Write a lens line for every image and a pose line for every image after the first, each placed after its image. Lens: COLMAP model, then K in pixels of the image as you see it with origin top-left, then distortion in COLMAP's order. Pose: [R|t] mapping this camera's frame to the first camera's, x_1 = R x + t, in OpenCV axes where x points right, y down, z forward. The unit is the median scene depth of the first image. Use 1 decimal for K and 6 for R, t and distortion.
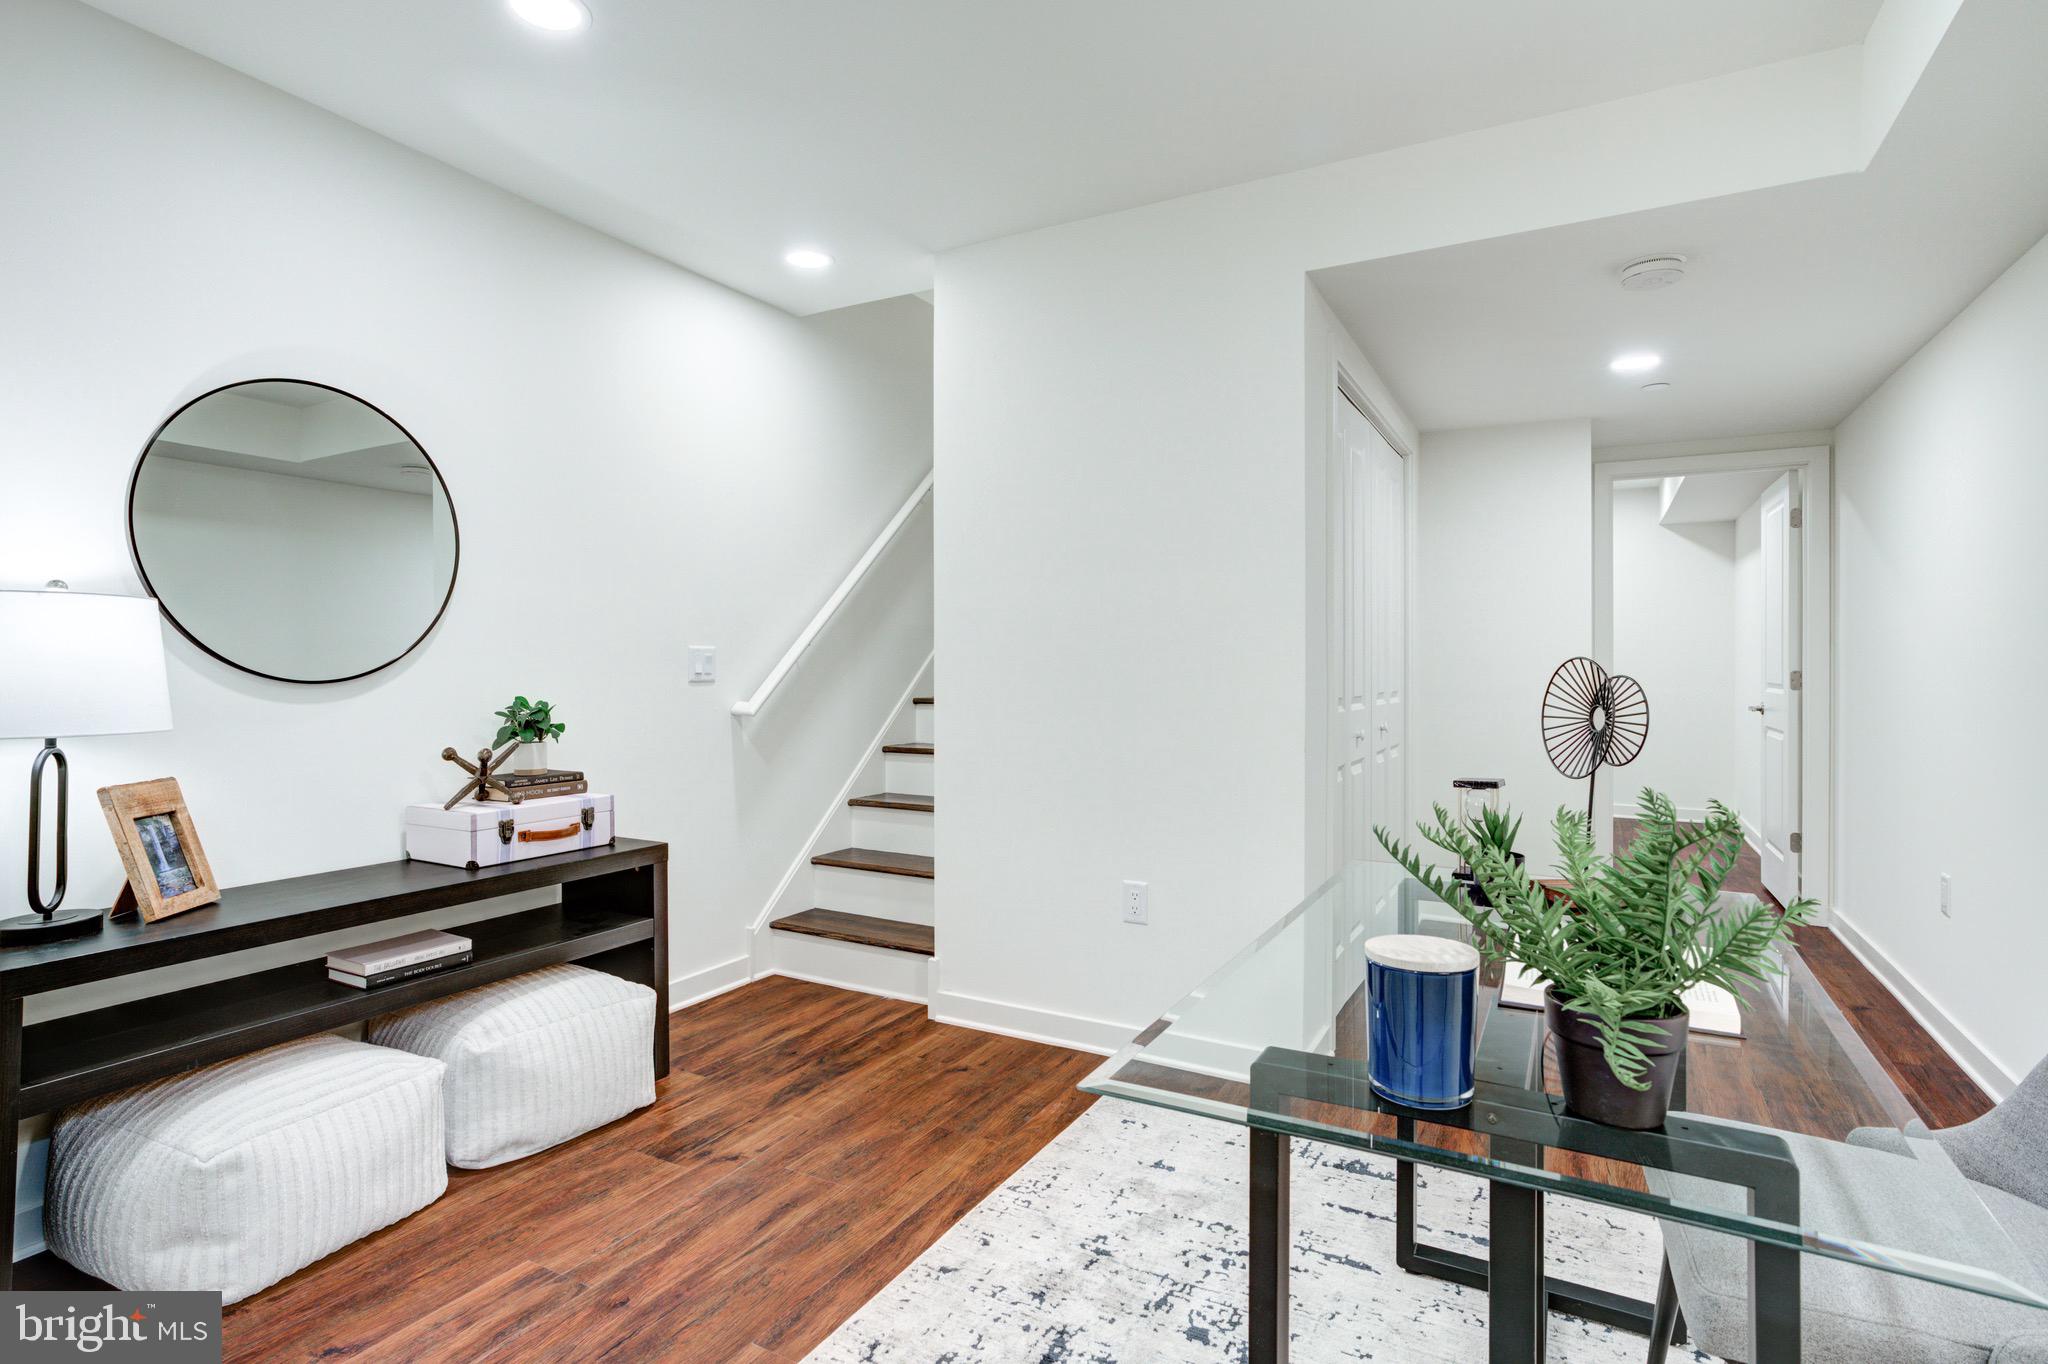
lens RADIAL K [[1042.6, 0, 1011.2], [0, 1042.6, 660.3], [0, 0, 1]] dist [-0.004267, 0.001518]
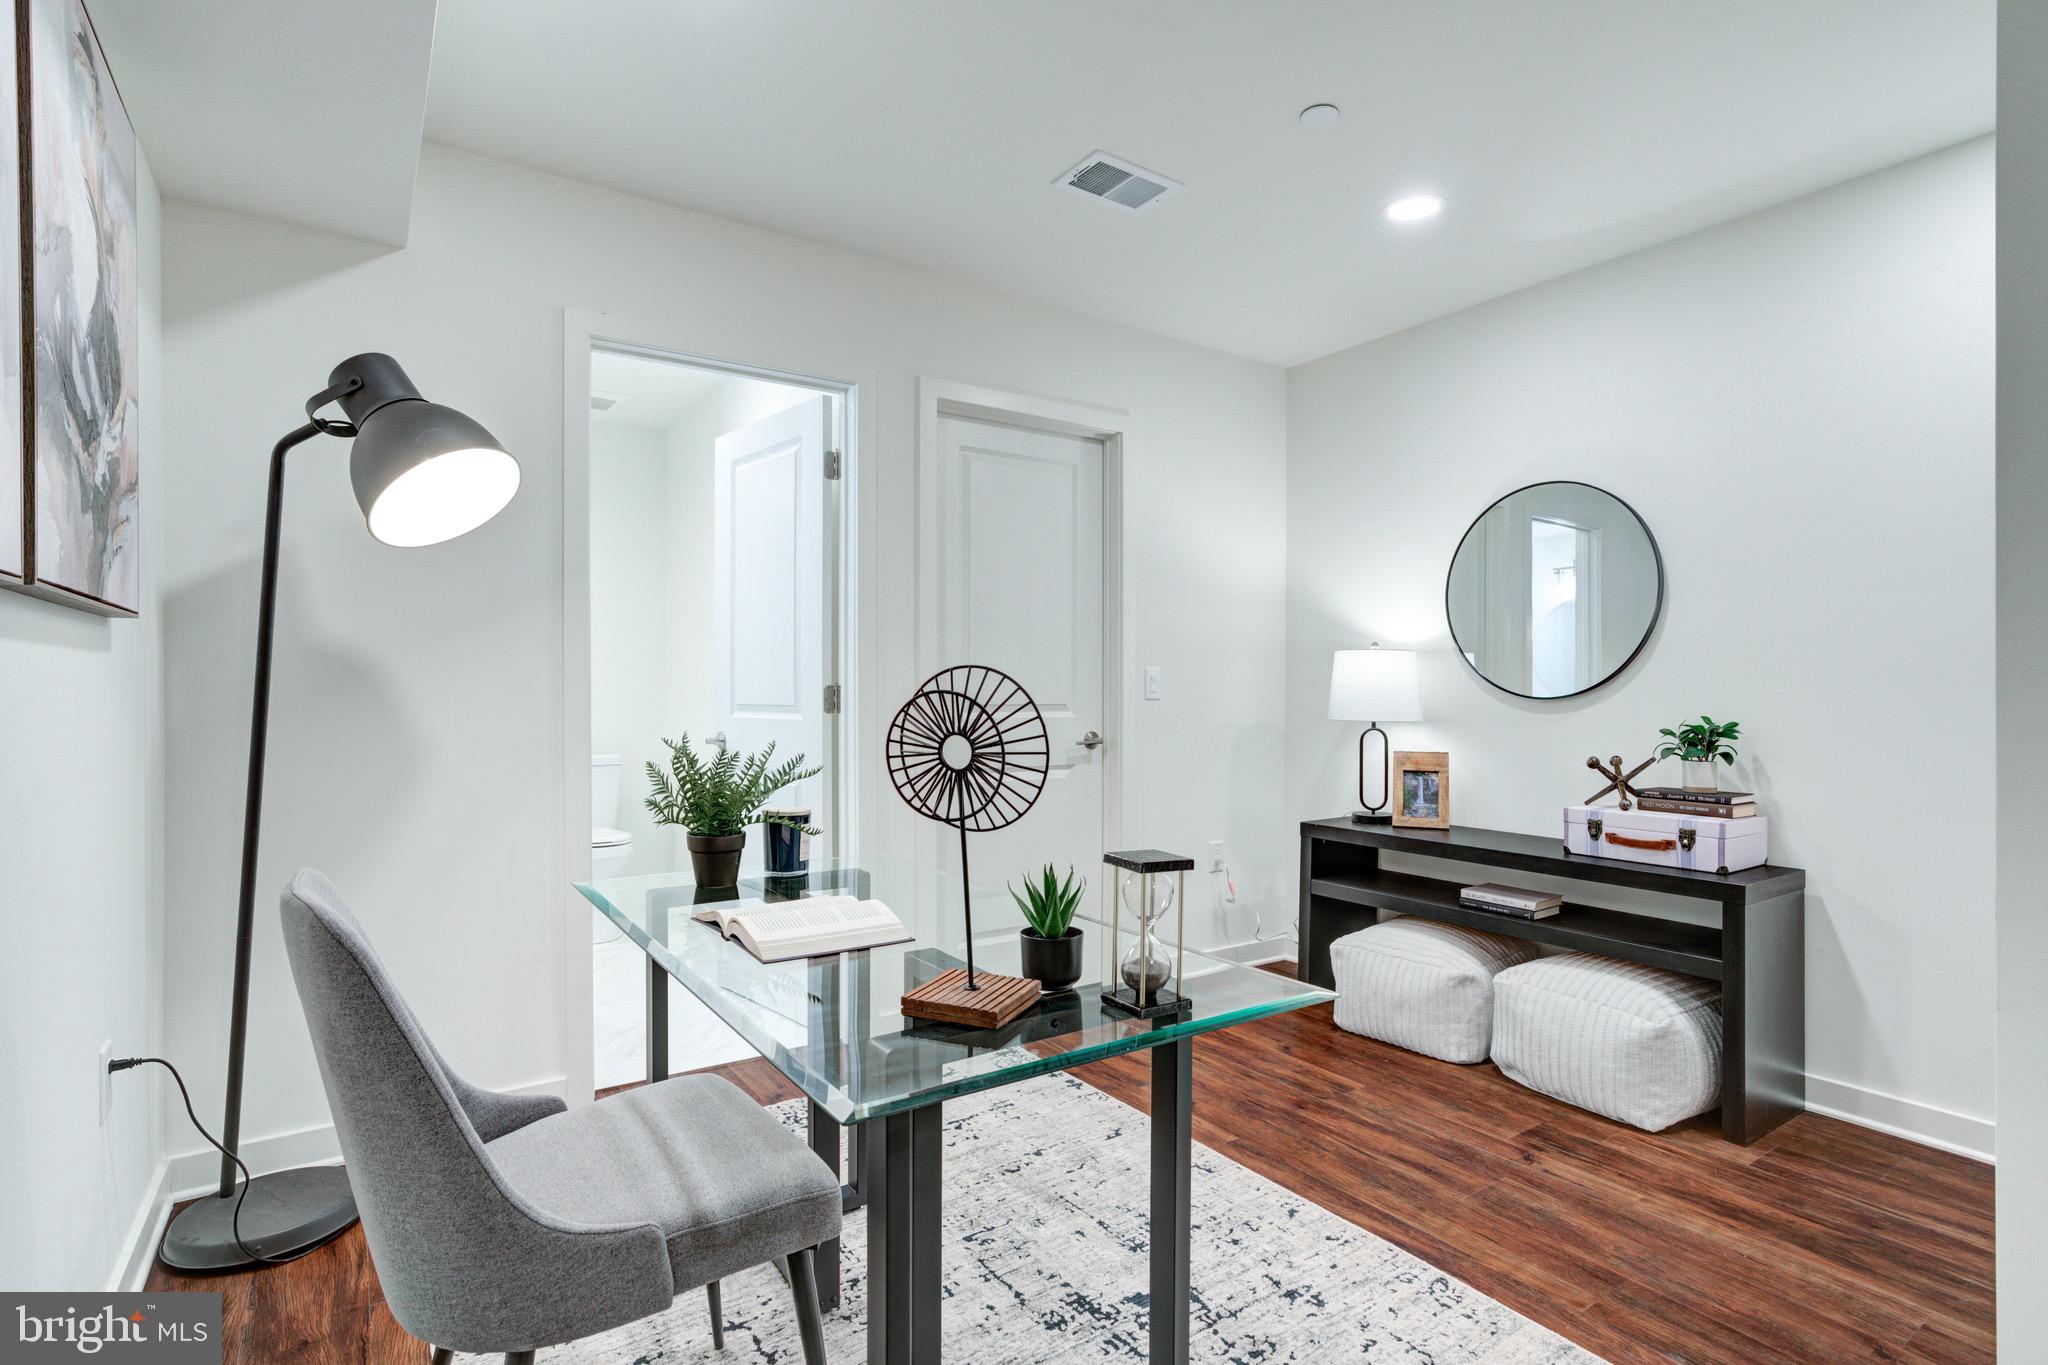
lens RADIAL K [[992.9, 0, 1015.5], [0, 992.9, 674.5], [0, 0, 1]] dist [-0.002712, 0.015042]
pose [[-0.447969, -0.014490, -0.893932, 0.907970], [0.000937, 0.999860, -0.016677, 0.010968], [0.894049, -0.008309, -0.447893, 1.047931]]
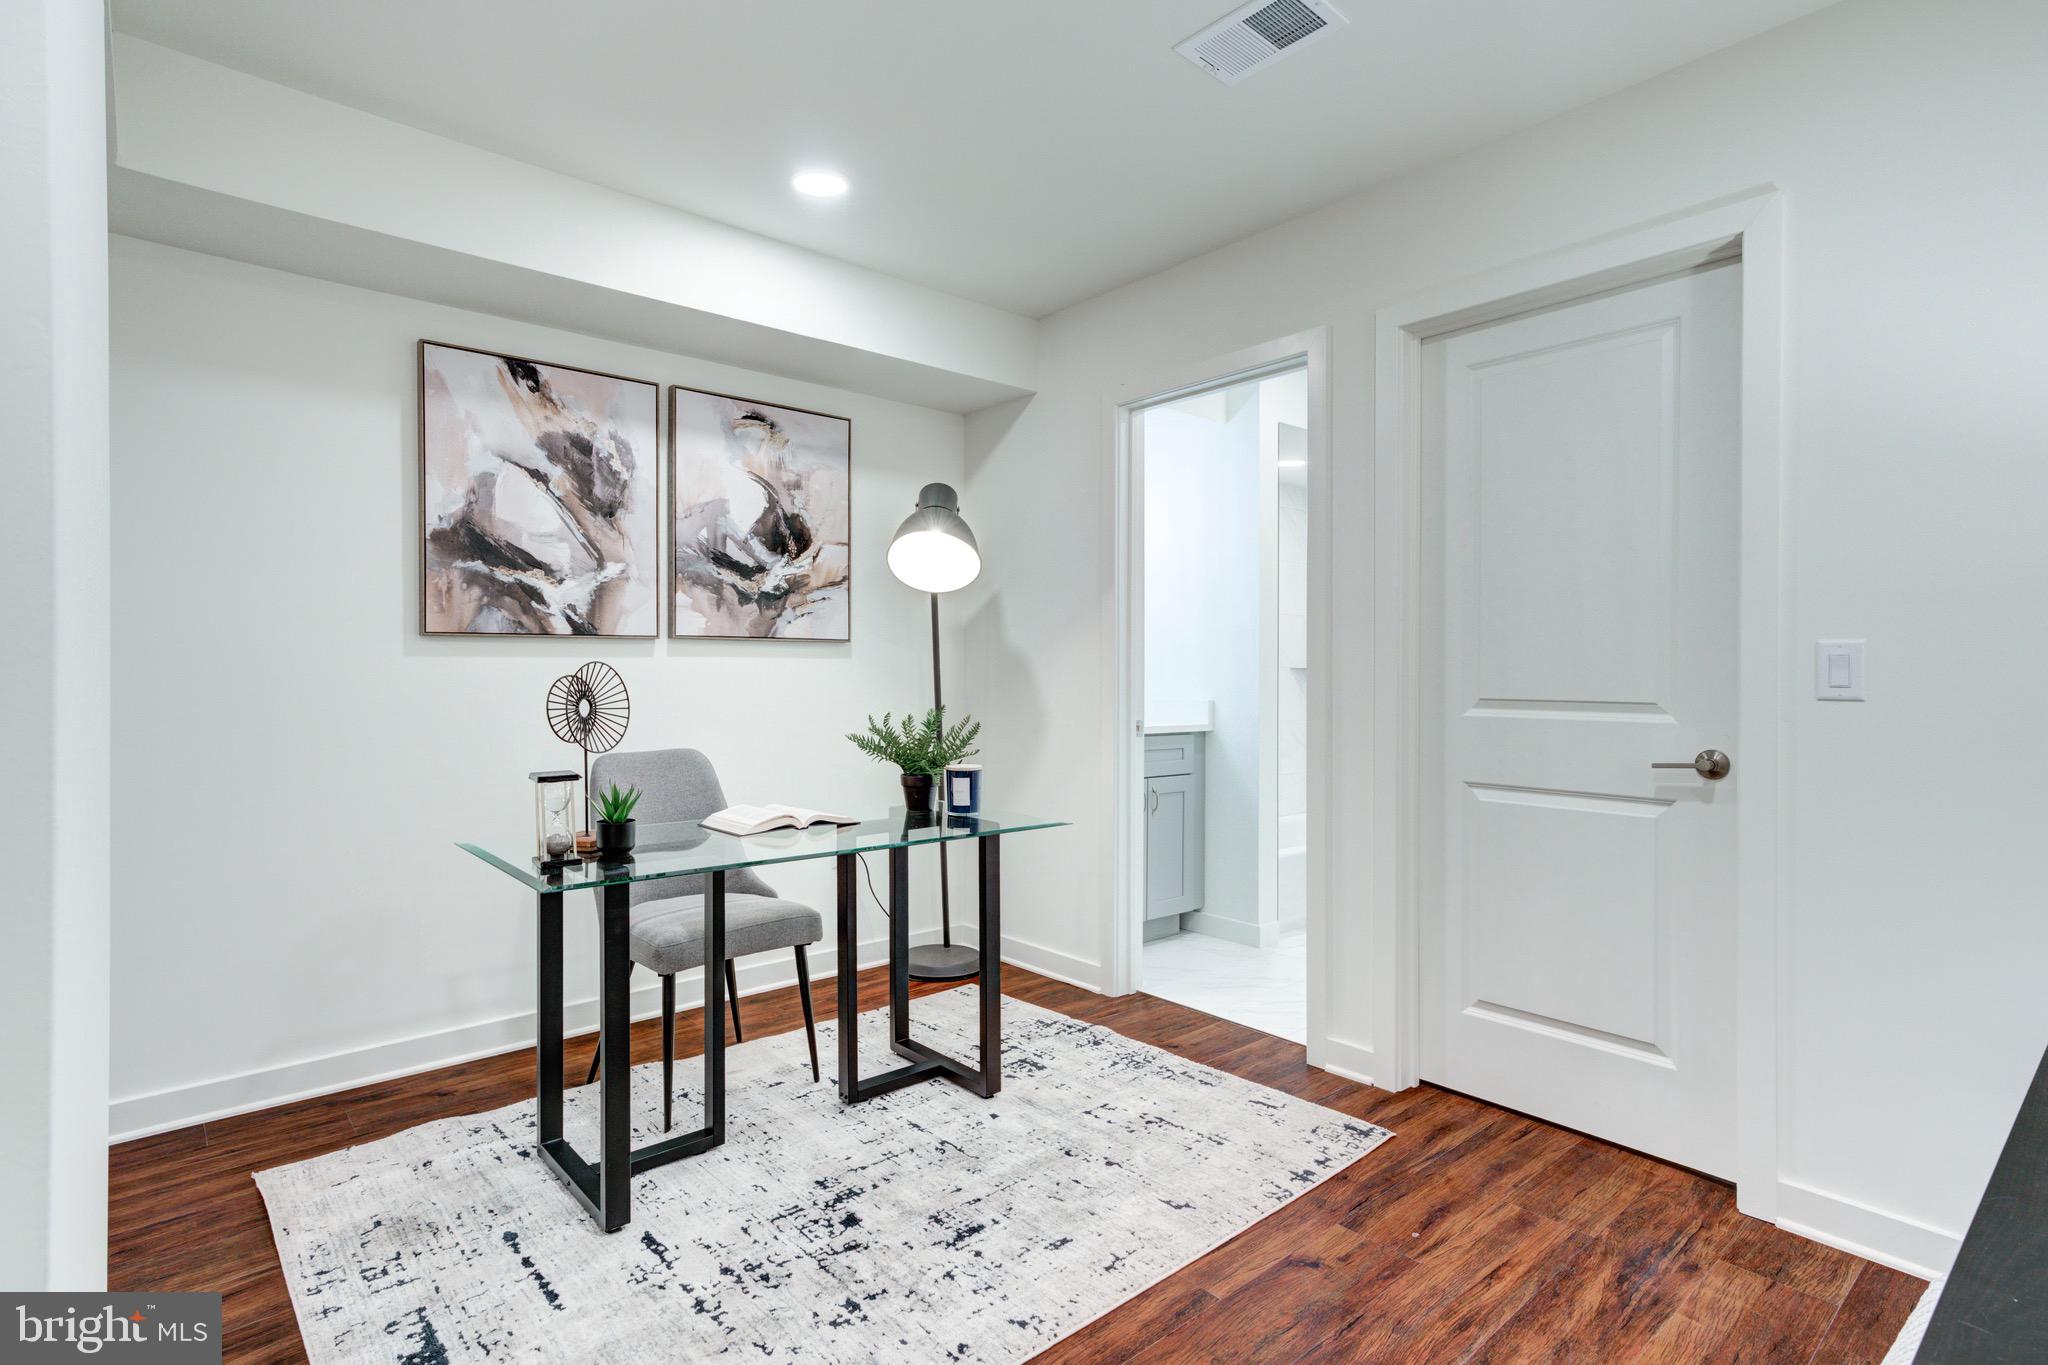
lens RADIAL K [[990.3, 0, 1038.5], [0, 990.3, 681.5], [0, 0, 1]] dist [-0.002485, 0.008308]
pose [[-0.949076, -0.007212, 0.314965, -0.300775], [-0.006368, 0.999973, 0.003709, 0.009860], [-0.314984, 0.001514, -0.949096, 1.569979]]
